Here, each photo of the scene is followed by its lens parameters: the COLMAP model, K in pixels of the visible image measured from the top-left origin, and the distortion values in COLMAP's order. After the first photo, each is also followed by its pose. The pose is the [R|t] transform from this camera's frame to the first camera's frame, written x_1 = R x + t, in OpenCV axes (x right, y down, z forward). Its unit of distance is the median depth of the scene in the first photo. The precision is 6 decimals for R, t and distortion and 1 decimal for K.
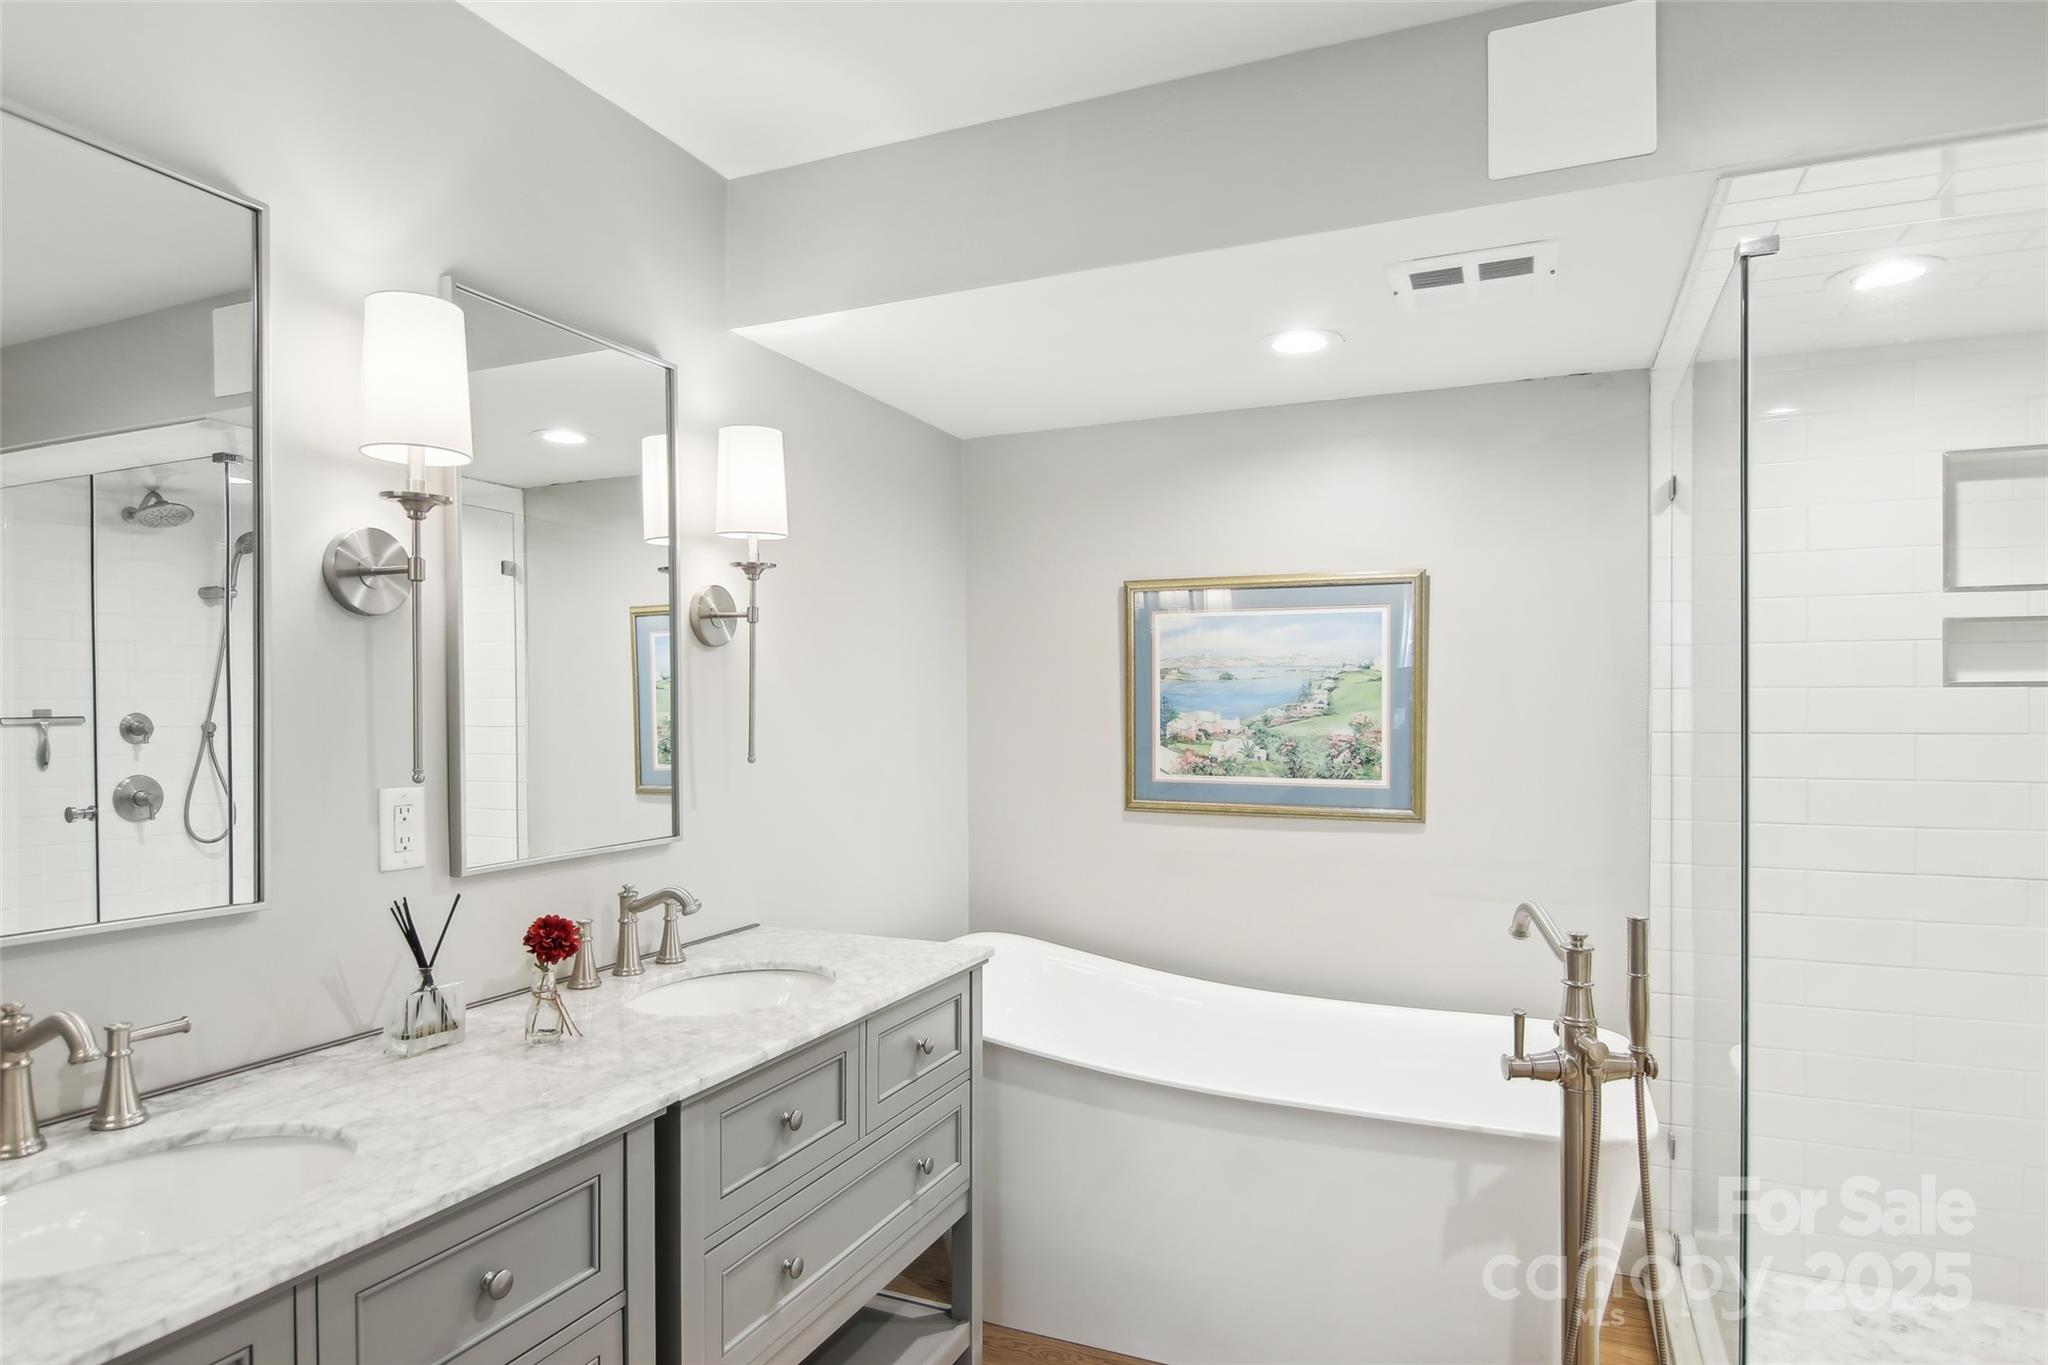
lens RADIAL K [[1156.9, 0, 1031.5], [0, 1156.9, 723.6], [0, 0, 1]] dist [0.003529, -0.016592]
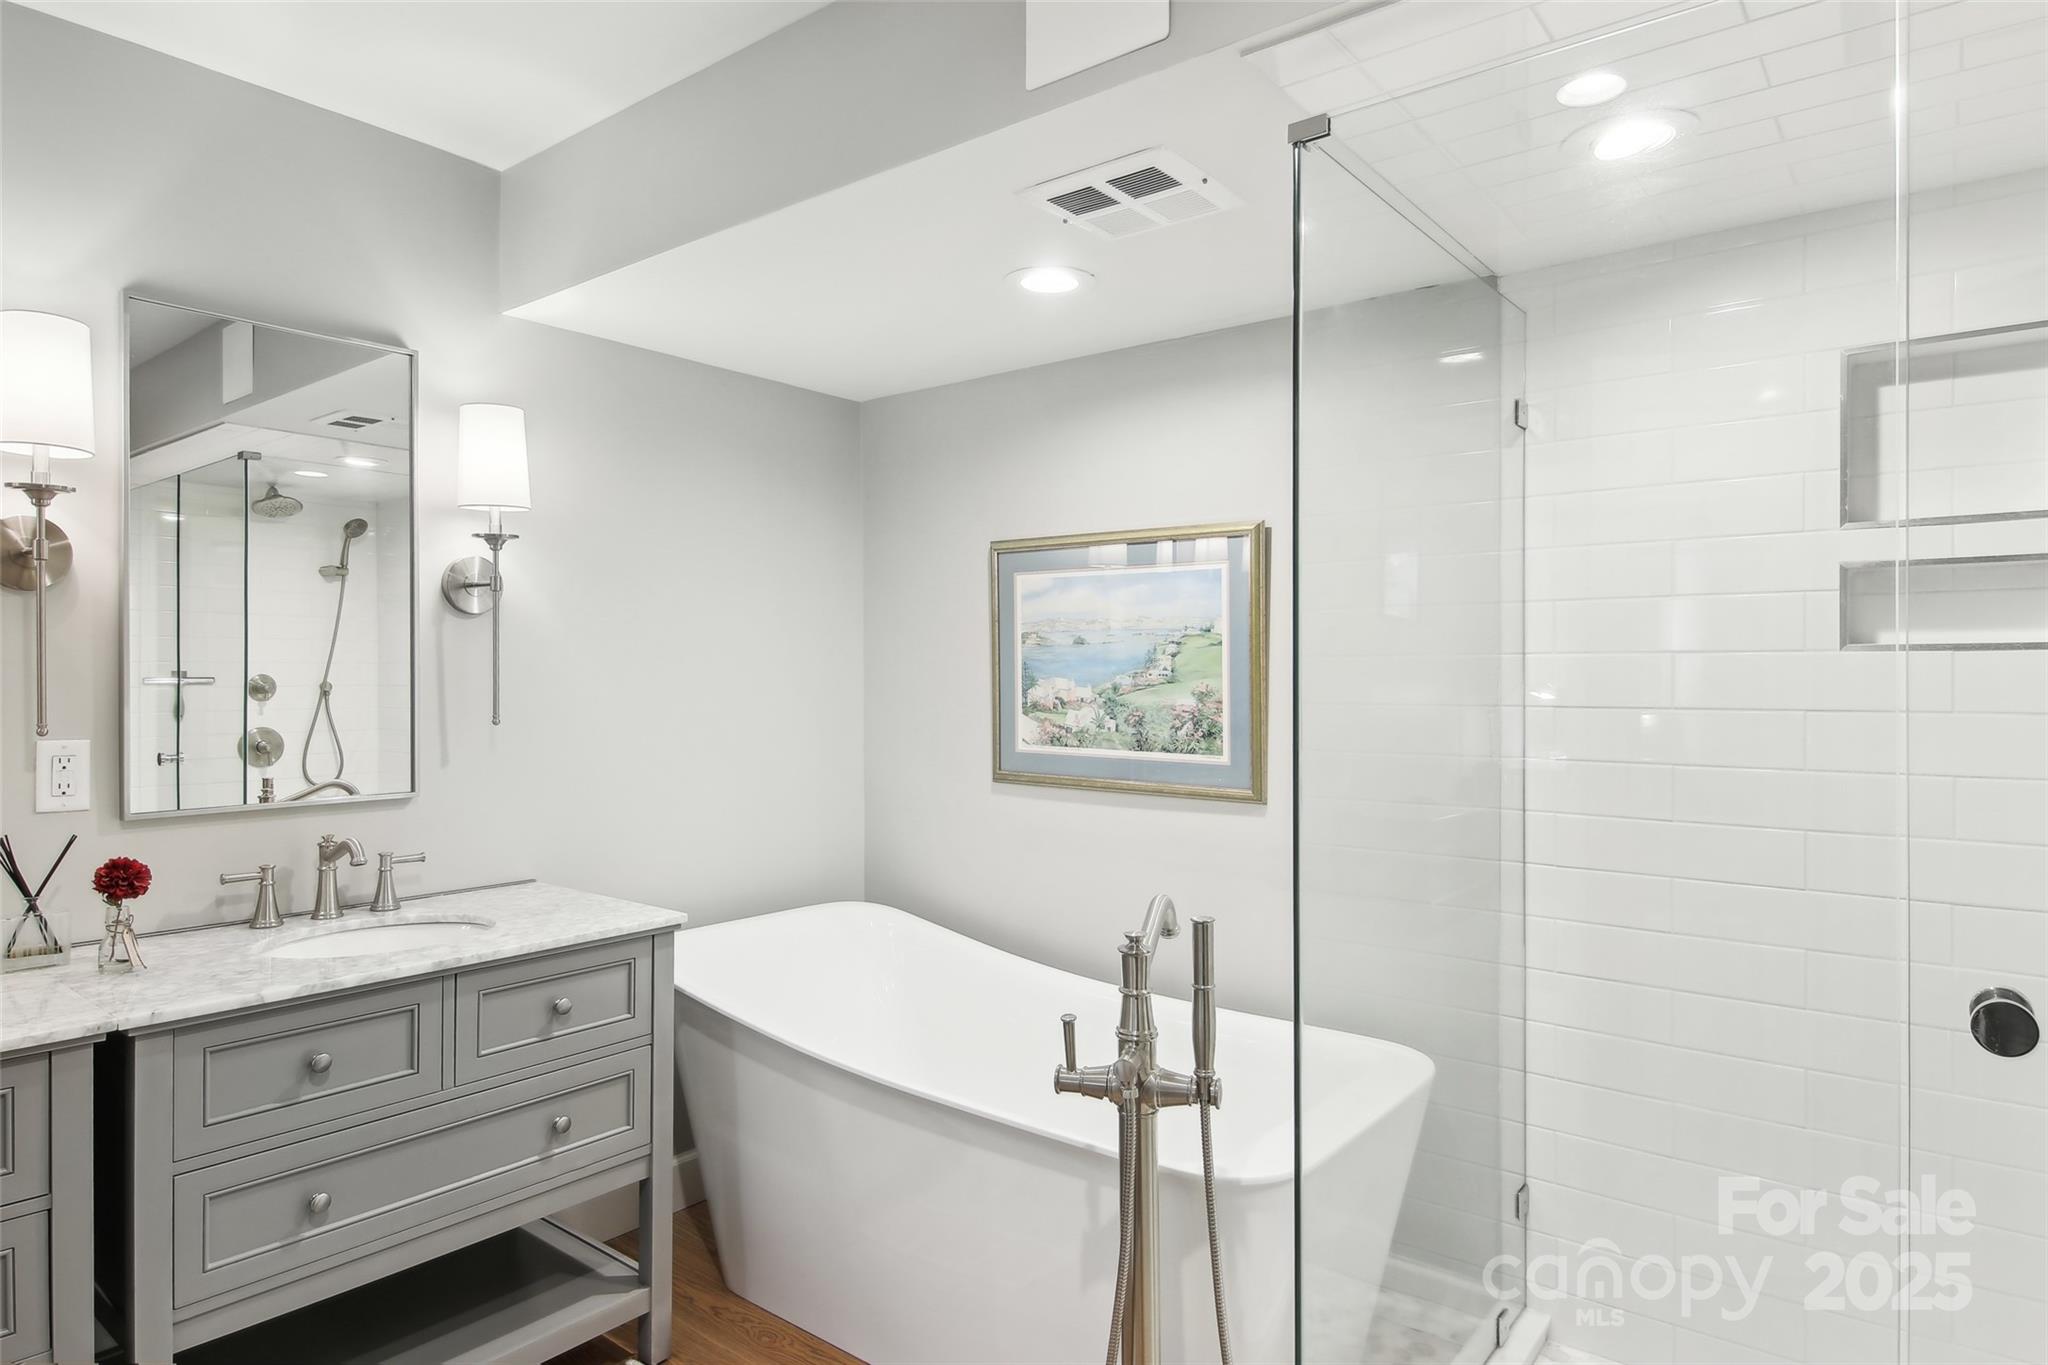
lens RADIAL K [[1182.5, 0, 1024.0], [0, 1182.5, 682.5], [0, 0, 1]] dist [0.000812, -0.015767]
pose [[0.965622, 0.006462, -0.259870, 0.387196], [-0.008085, 0.999954, -0.005176, -0.001943], [0.259825, 0.007099, 0.965630, 0.070280]]
